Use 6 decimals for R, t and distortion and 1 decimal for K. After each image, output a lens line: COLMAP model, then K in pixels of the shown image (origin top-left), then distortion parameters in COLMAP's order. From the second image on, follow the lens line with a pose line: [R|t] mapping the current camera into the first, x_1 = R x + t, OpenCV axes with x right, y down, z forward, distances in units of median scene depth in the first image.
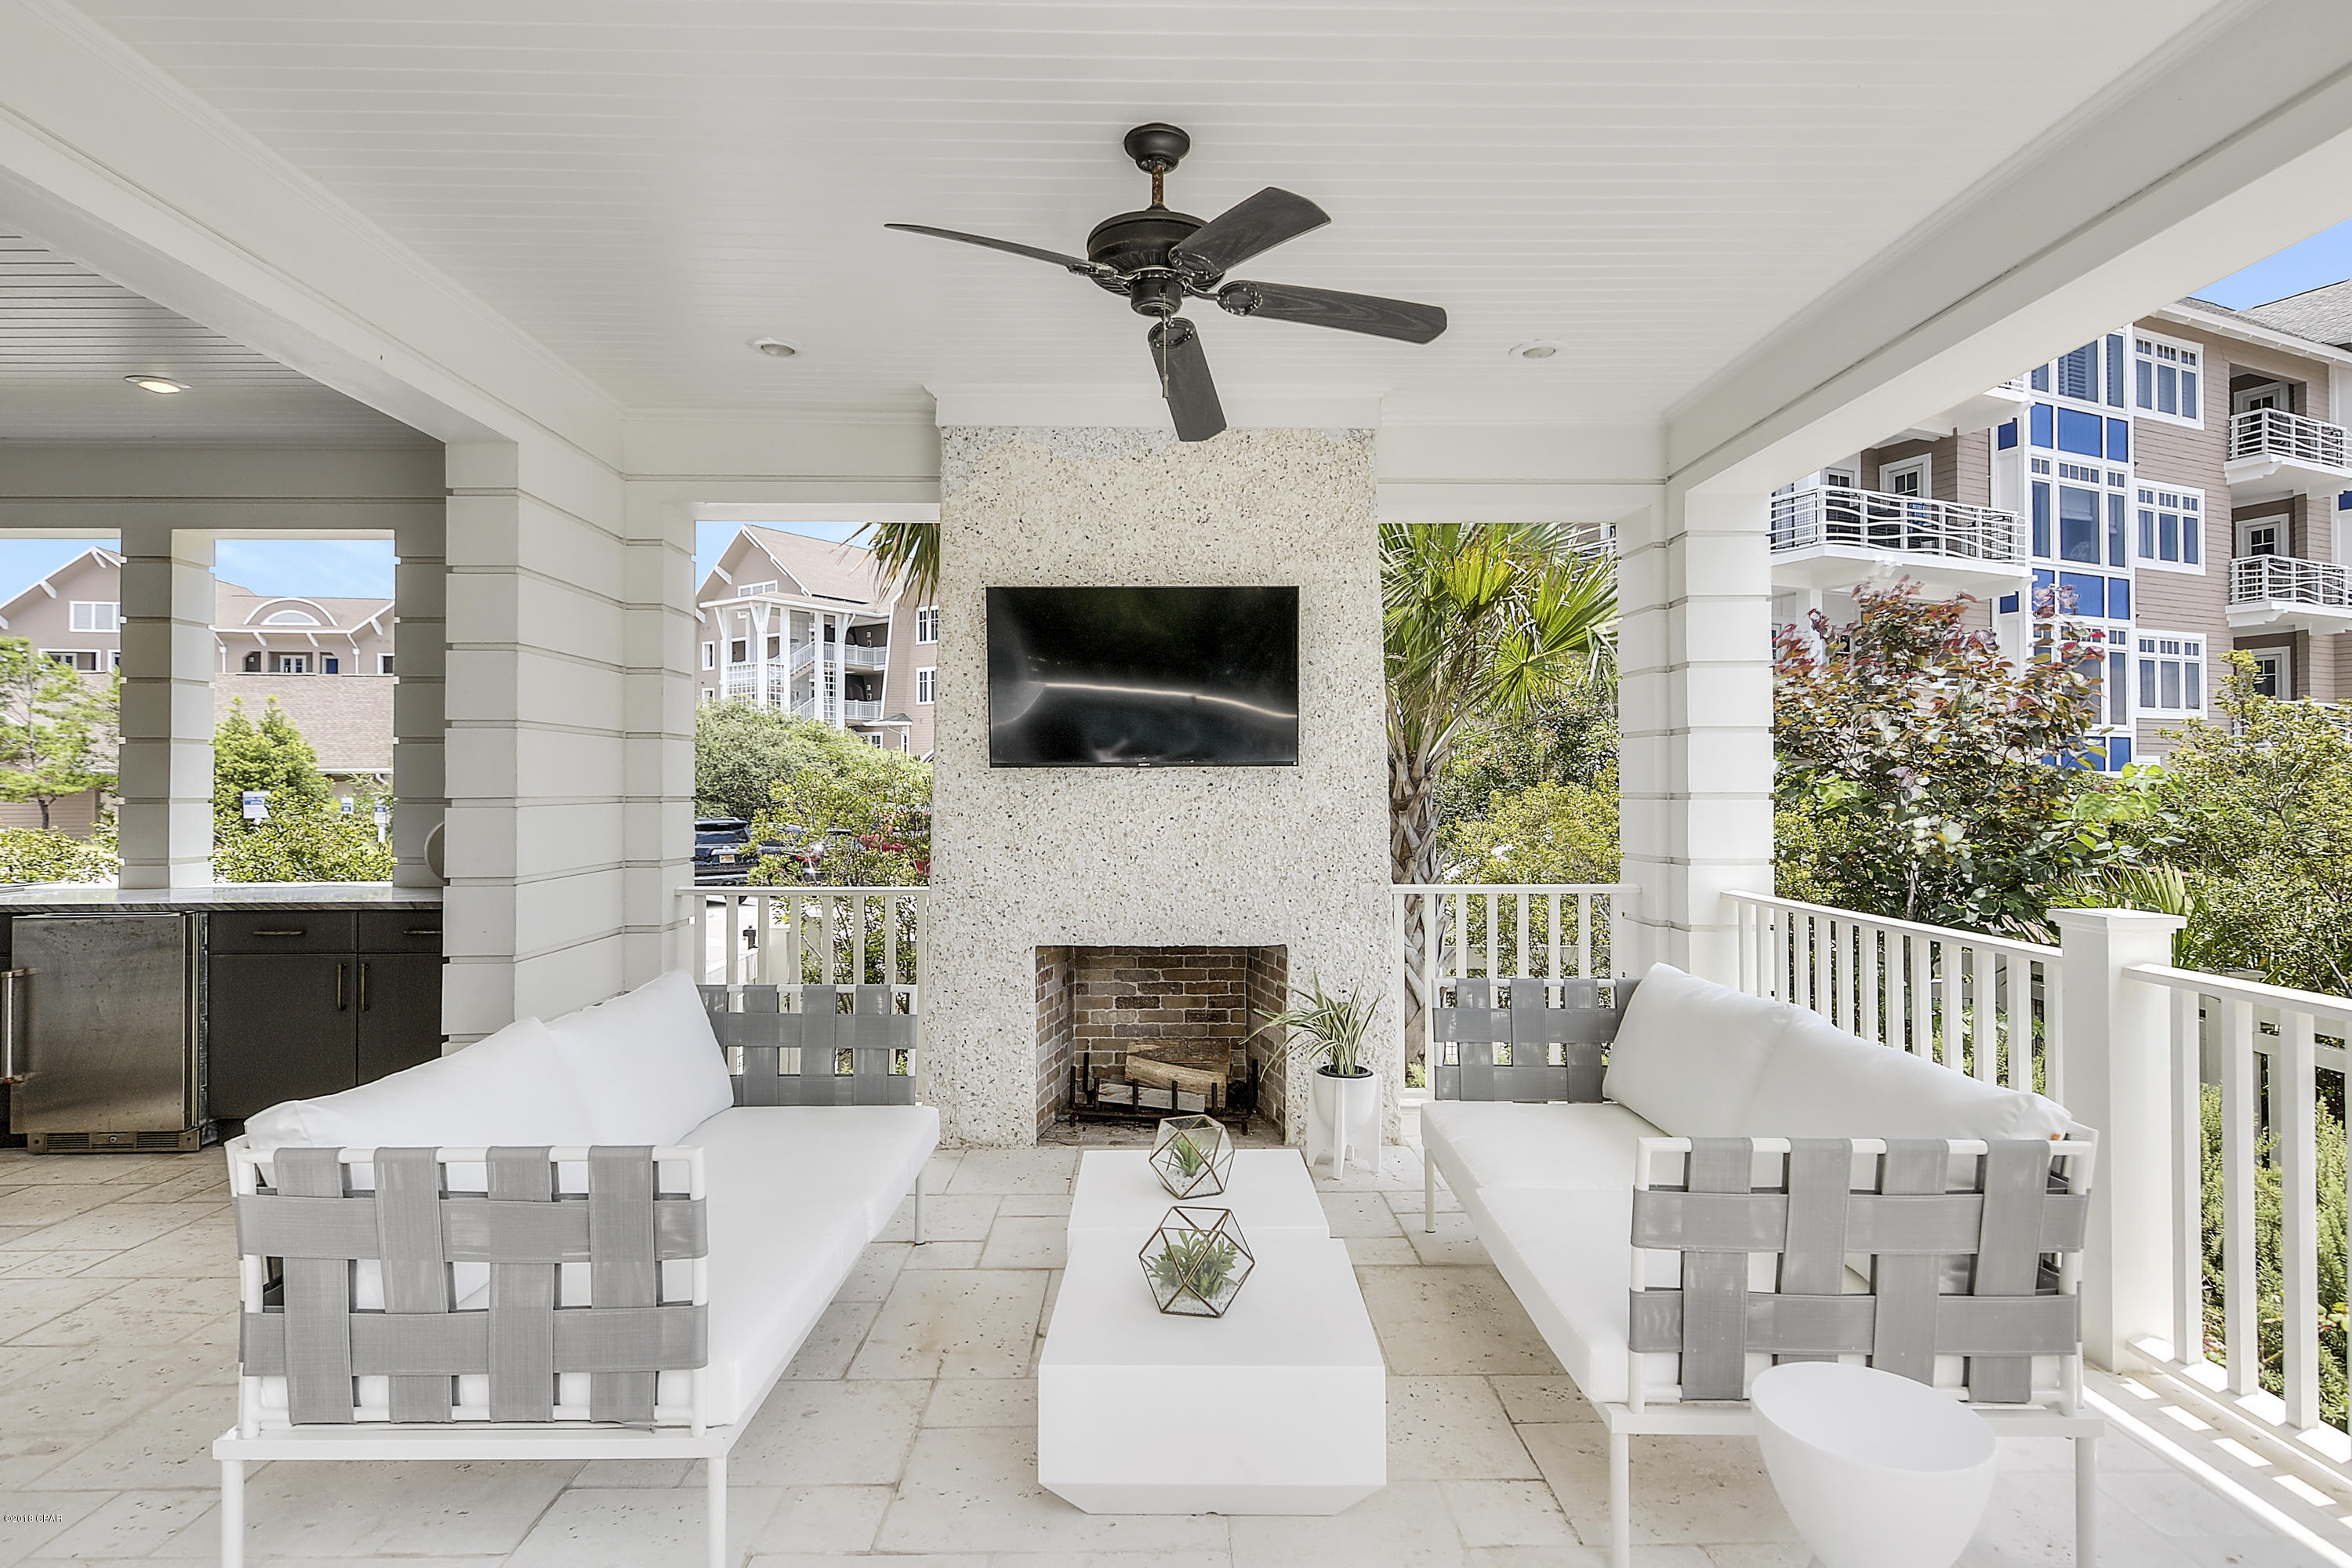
lens RADIAL K [[1173.5, 0, 1176.0], [0, 1173.5, 784.0], [0, 0, 1]] dist [0.031944, 0.000447]
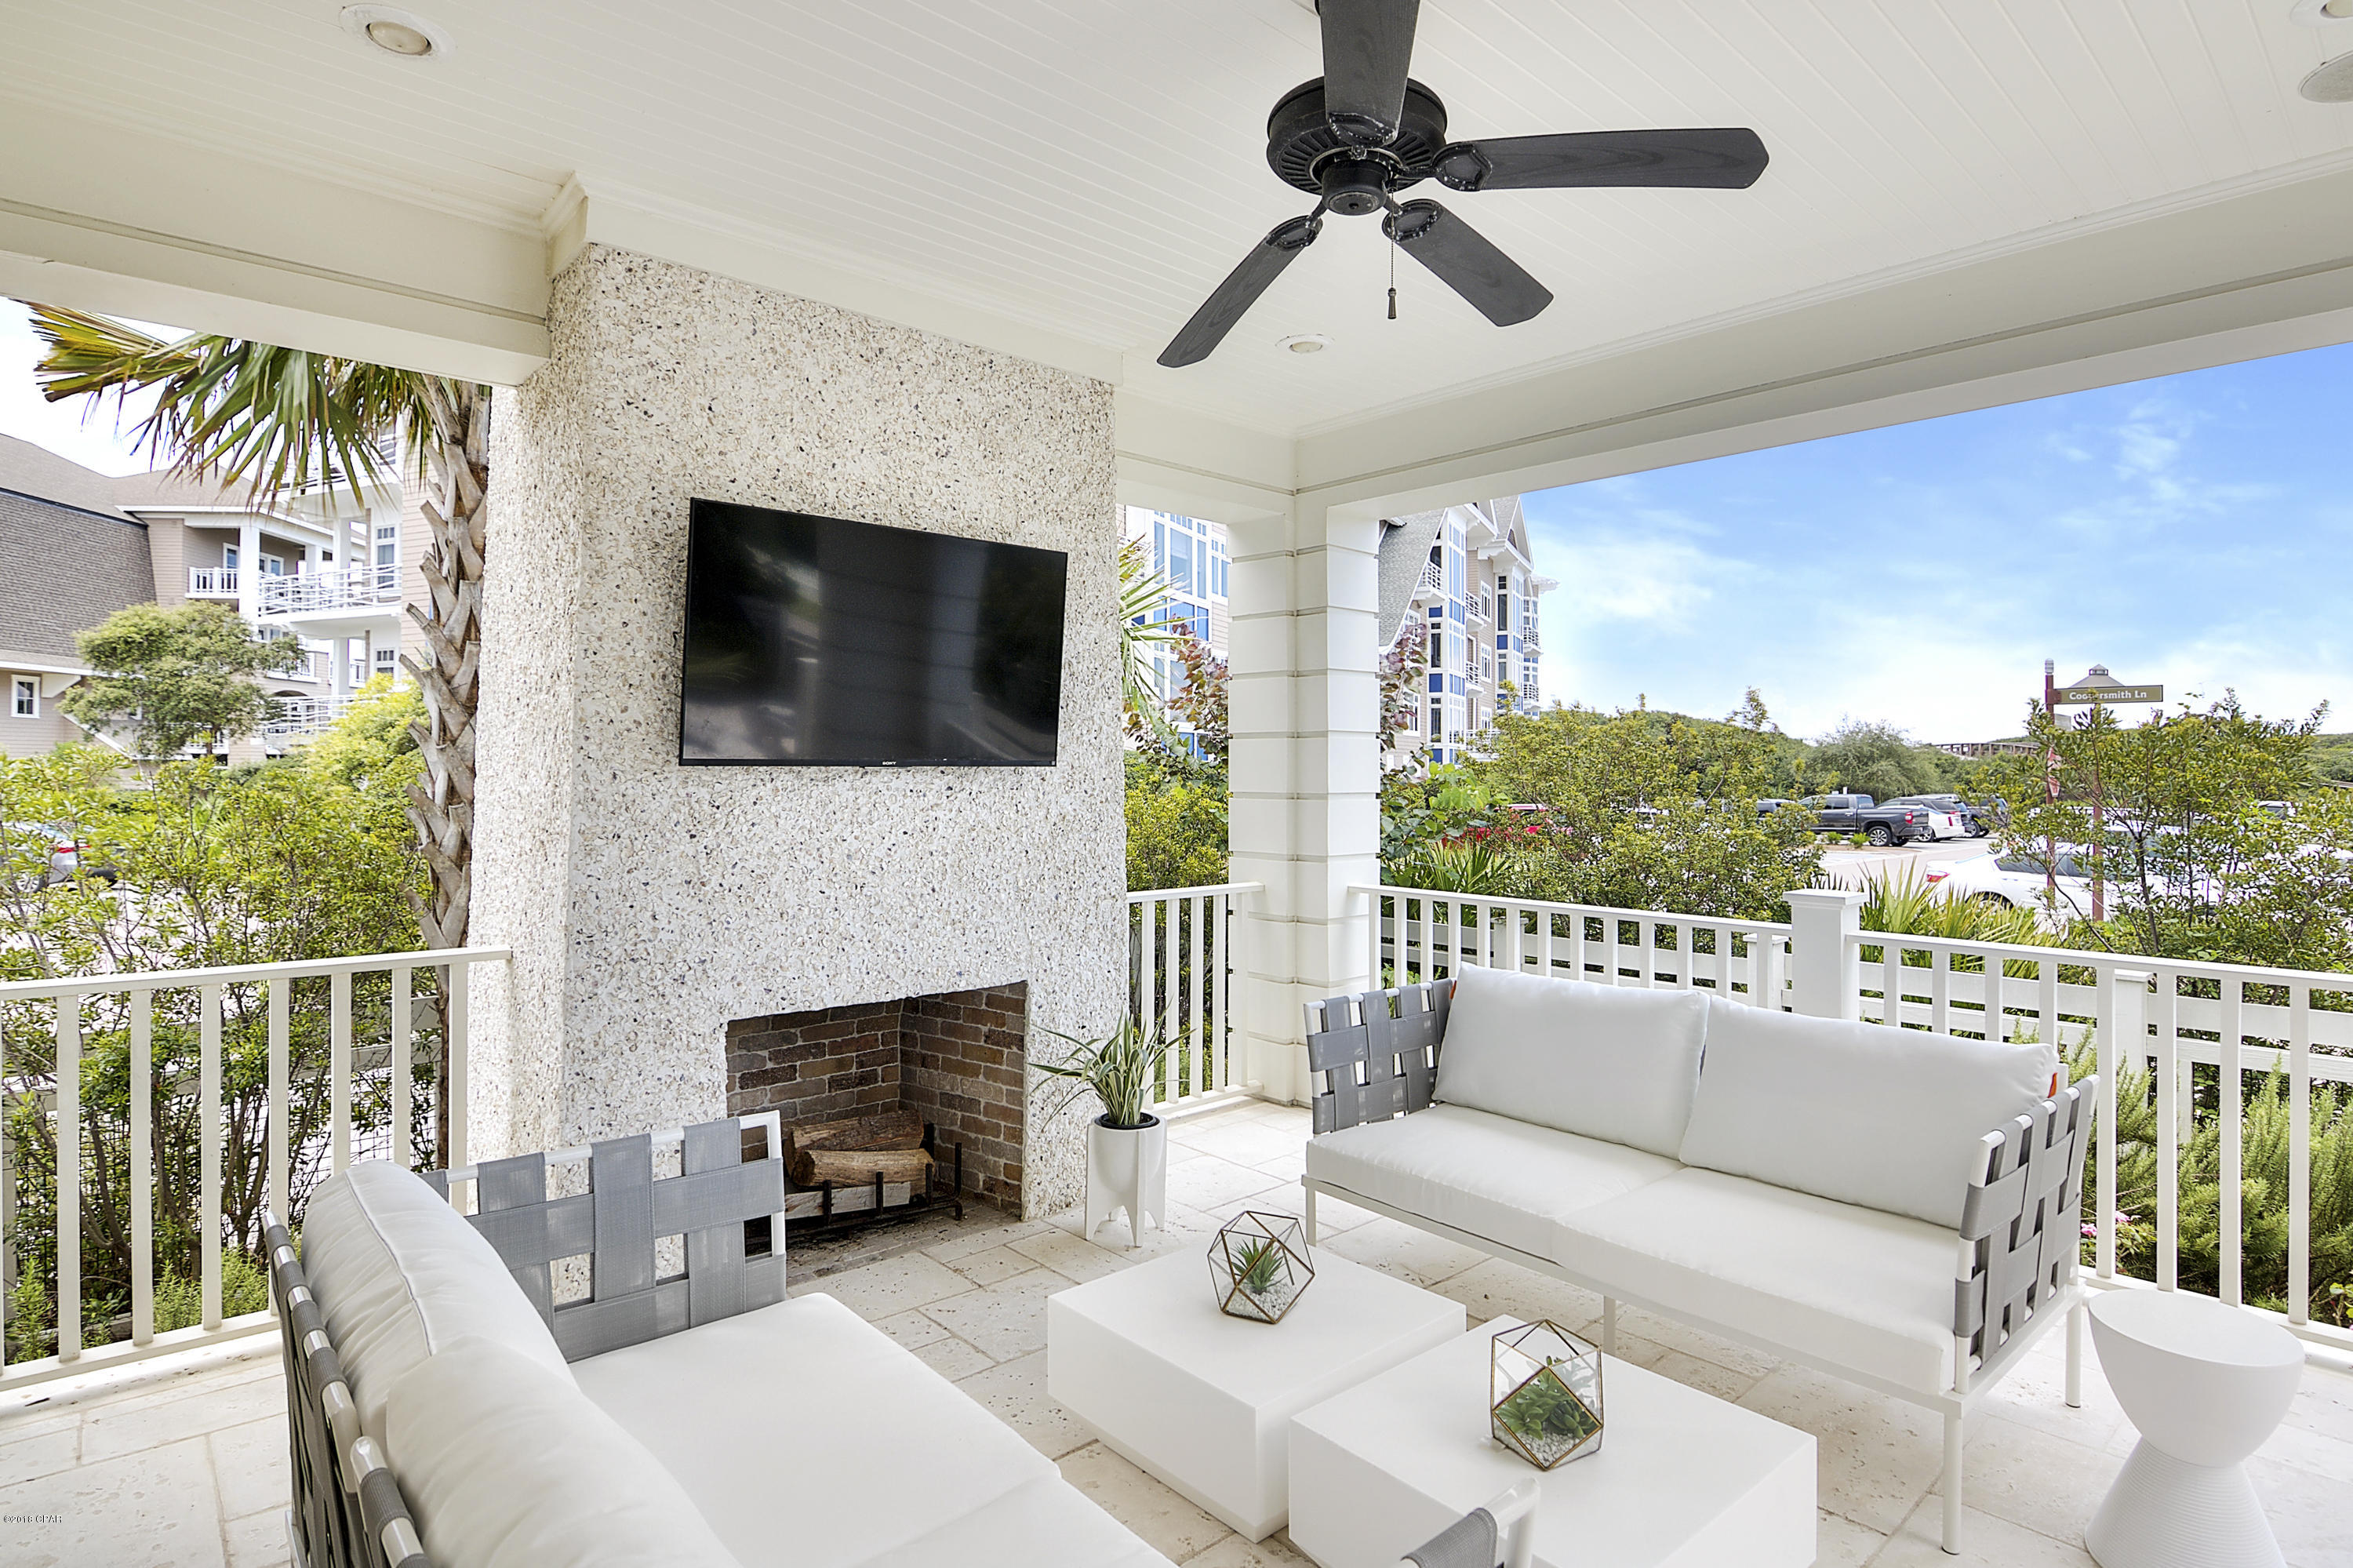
lens RADIAL K [[1213.2, 0, 1174.2], [0, 1213.2, 764.1], [0, 0, 1]] dist [-0.001295, -0.000577]
pose [[0.758211, 0.007888, 0.651961, -0.388503], [-0.008081, 0.999964, -0.002700, -0.015026], [-0.651959, -0.003221, 0.758247, 0.280349]]
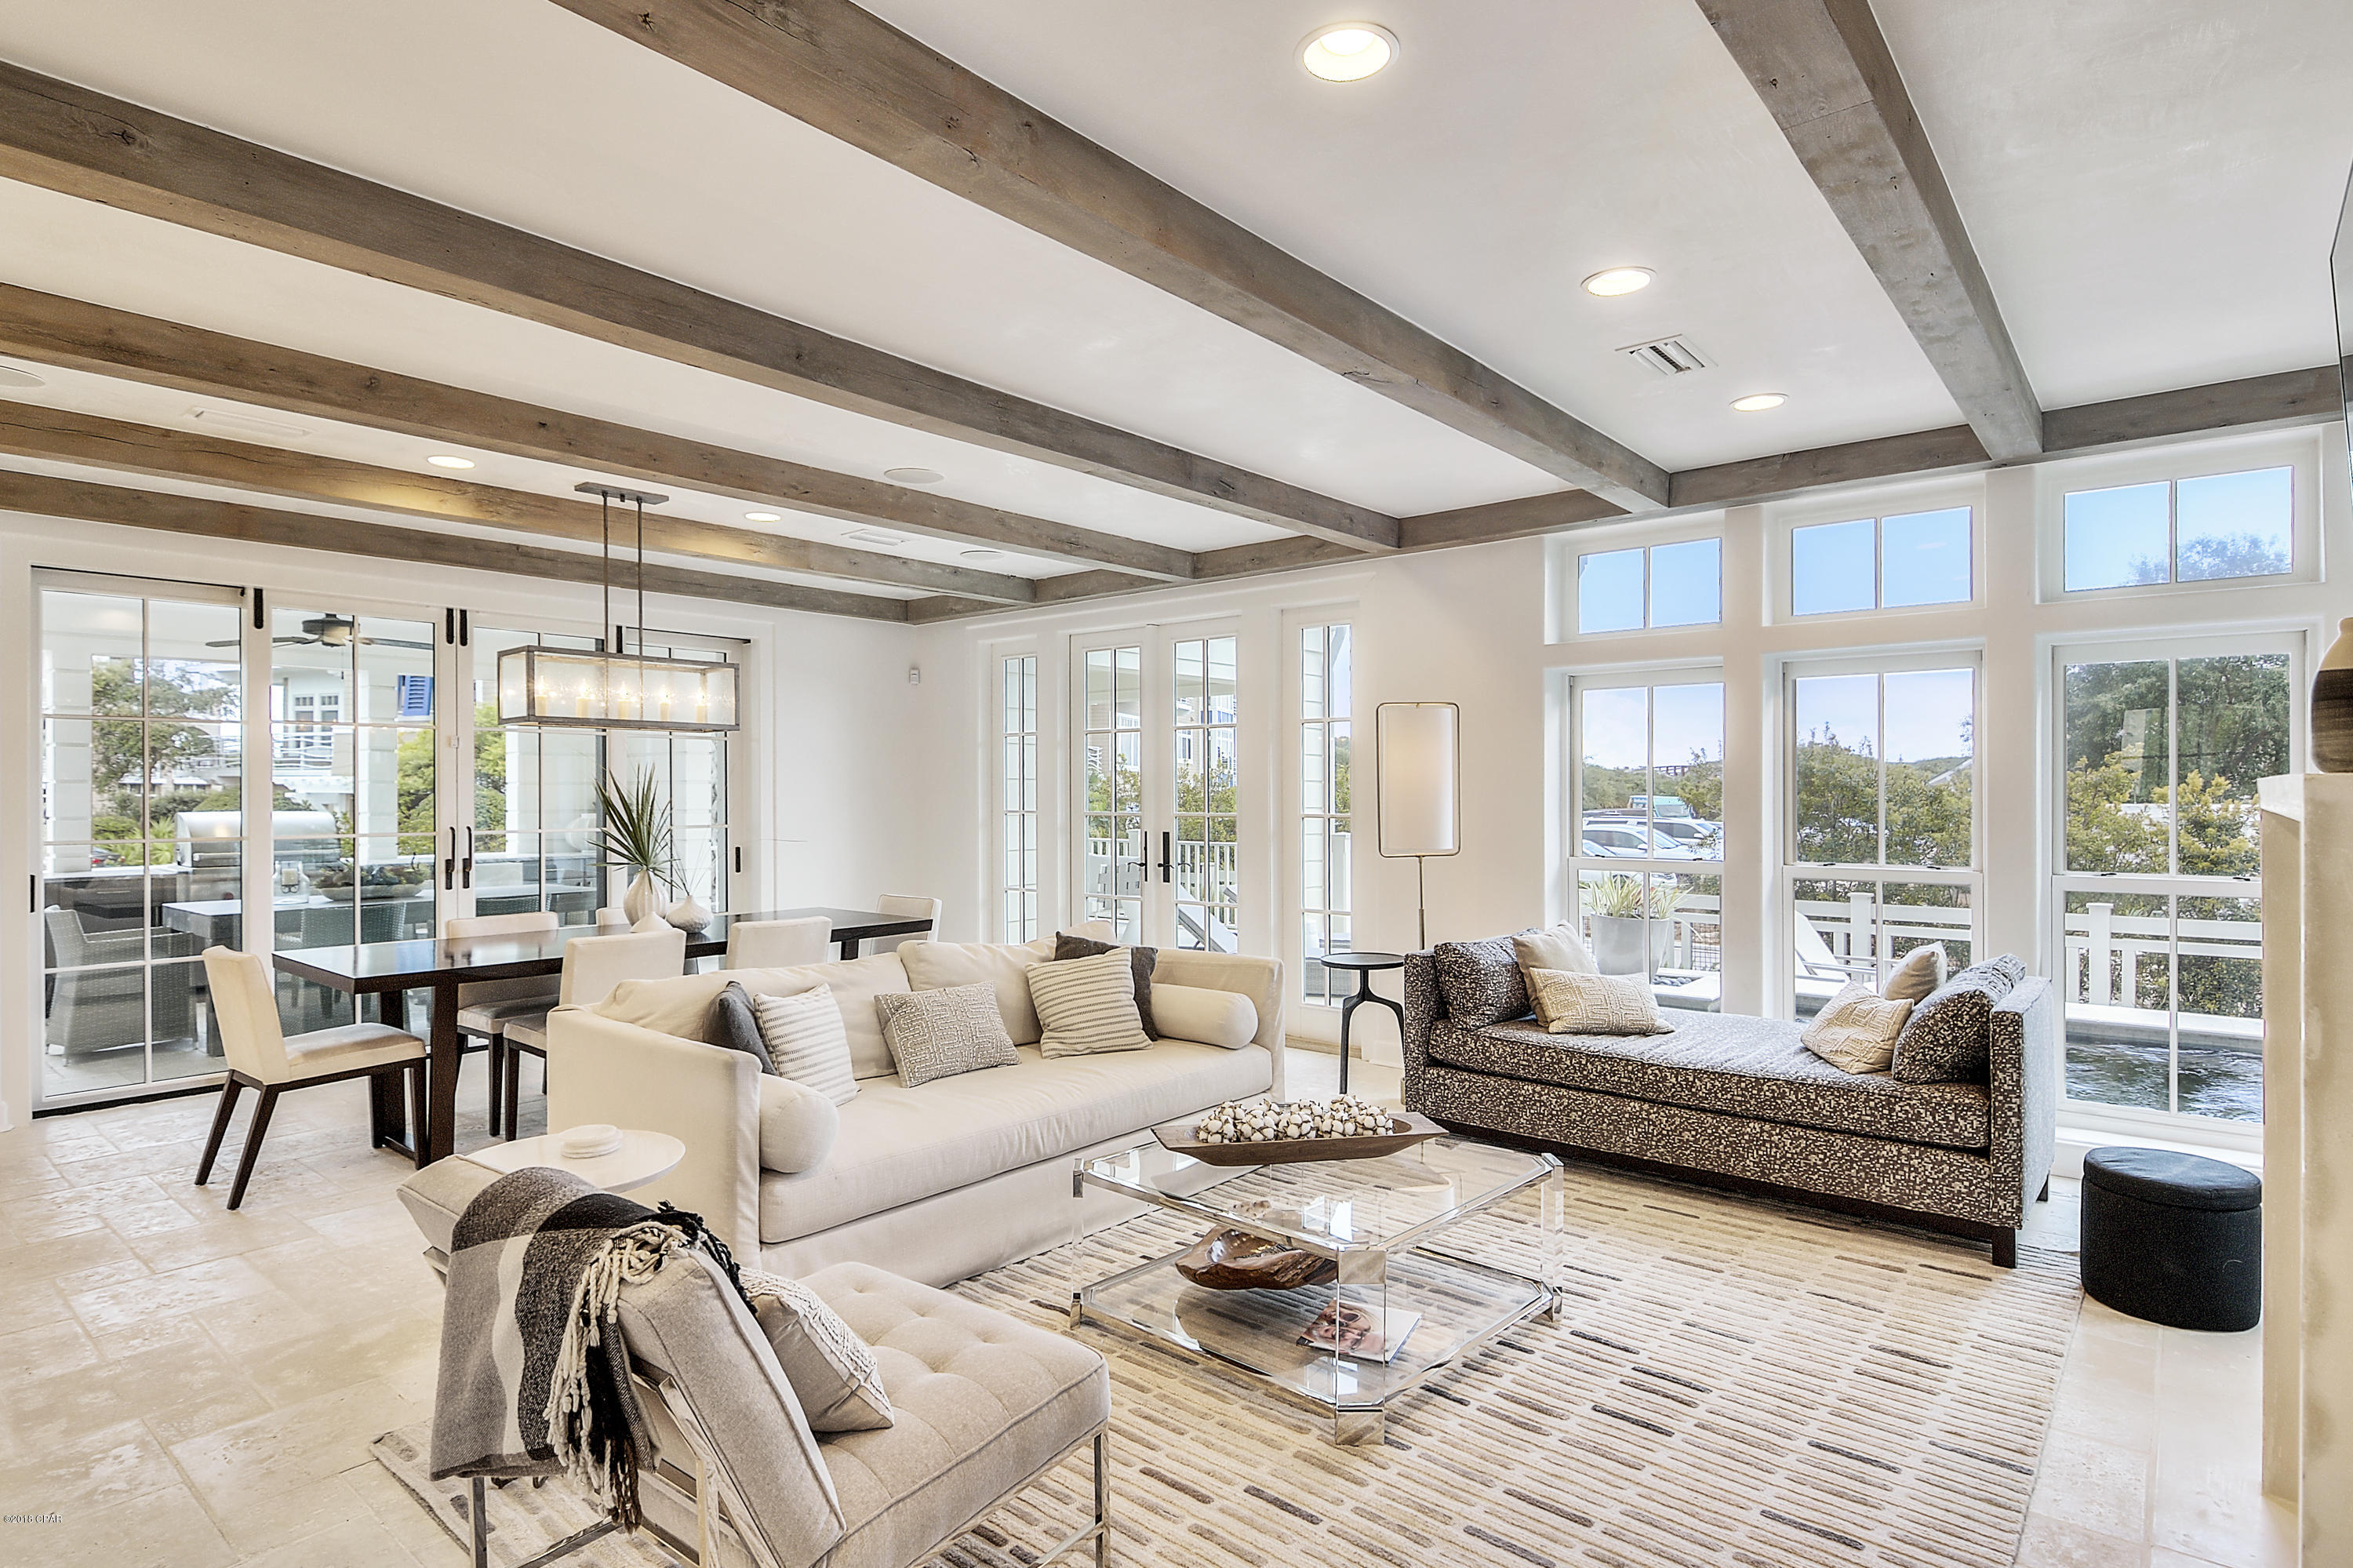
lens RADIAL K [[1208.4, 0, 1181.6], [0, 1208.4, 793.9], [0, 0, 1]] dist [-0.001307, -0.000830]
pose [[0.652967, 0.000387, 0.757386, -1.727739], [-0.004127, 0.999987, 0.003047, -0.034807], [-0.757375, -0.005116, 0.652960, -1.443853]]
